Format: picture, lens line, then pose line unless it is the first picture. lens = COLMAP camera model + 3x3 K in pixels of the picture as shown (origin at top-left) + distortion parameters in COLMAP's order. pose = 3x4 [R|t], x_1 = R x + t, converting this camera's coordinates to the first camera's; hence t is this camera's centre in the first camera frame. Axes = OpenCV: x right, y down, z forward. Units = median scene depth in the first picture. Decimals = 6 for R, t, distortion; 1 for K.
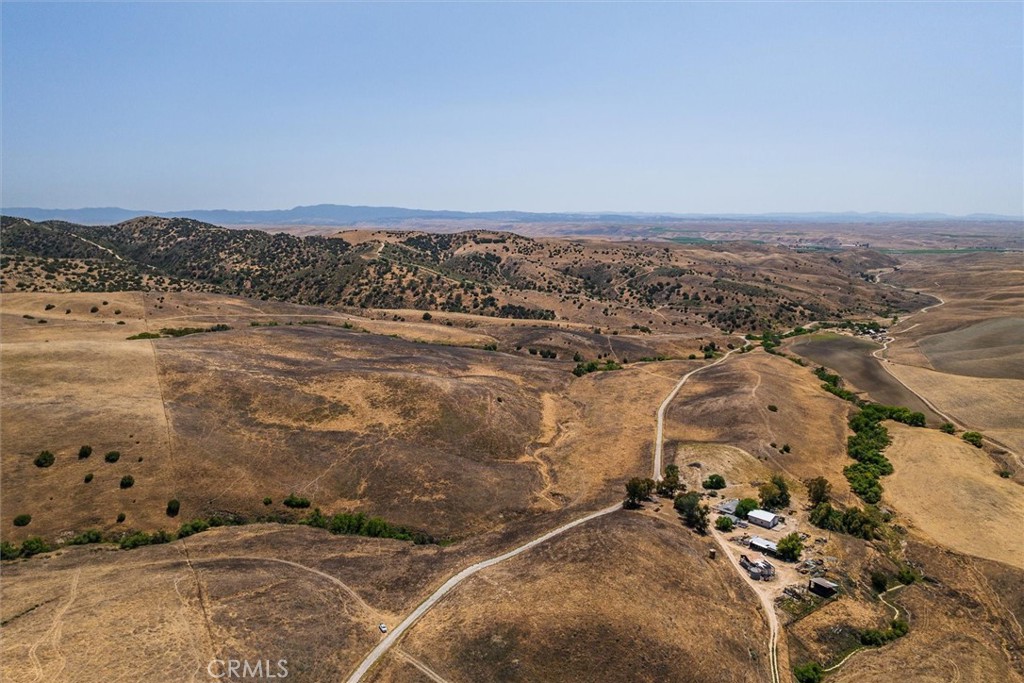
lens RADIAL K [[724.4, 0, 512.0], [0, 724.4, 341.5], [0, 0, 1]] dist [-0.039446, 0.006825]
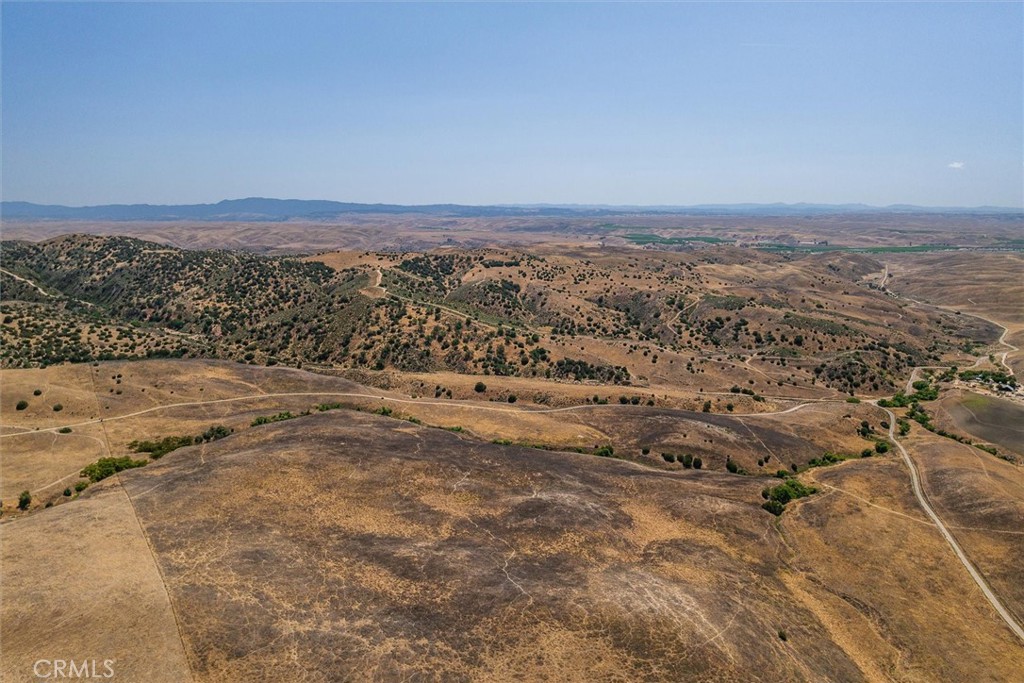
lens RADIAL K [[724.4, 0, 512.0], [0, 724.4, 341.5], [0, 0, 1]] dist [-0.039446, 0.006825]
pose [[0.995570, -0.020094, 0.091849, -0.120778], [0.019000, 0.999738, 0.012773, -0.072327], [-0.092082, -0.010972, 0.995691, 0.188695]]
